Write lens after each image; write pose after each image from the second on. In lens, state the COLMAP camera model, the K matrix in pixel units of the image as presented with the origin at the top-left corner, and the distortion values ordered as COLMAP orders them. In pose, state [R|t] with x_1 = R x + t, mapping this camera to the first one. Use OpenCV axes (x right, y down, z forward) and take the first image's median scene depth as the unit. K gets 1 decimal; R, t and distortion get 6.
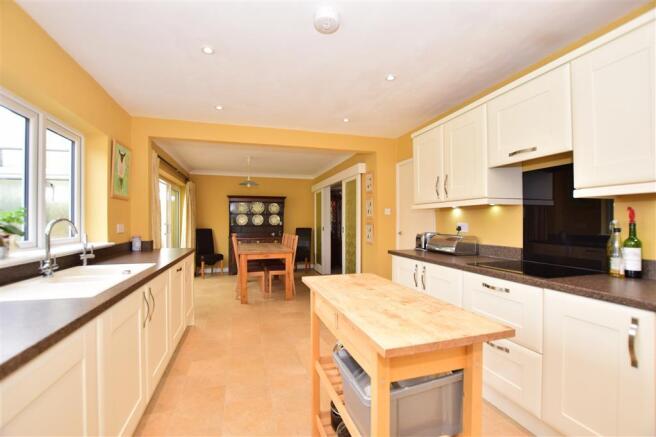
lens RADIAL K [[292.1, 0, 328.4], [0, 292.1, 222.1], [0, 0, 1]] dist [0.000425, 0.000000]
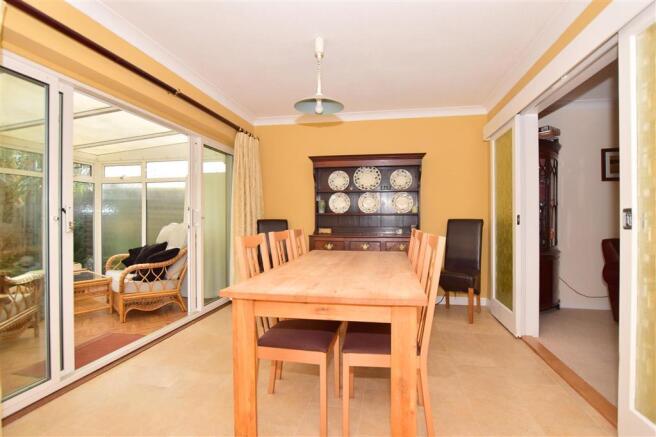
lens RADIAL K [[322.9, 0, 328.2], [0, 322.9, 215.7], [0, 0, 1]] dist [0.000708, 0.000017]
pose [[0.878940, -0.002890, -0.476924, -0.032207], [0.007845, 0.999934, 0.008398, 0.009929], [0.476868, -0.011123, 0.878904, 0.474014]]
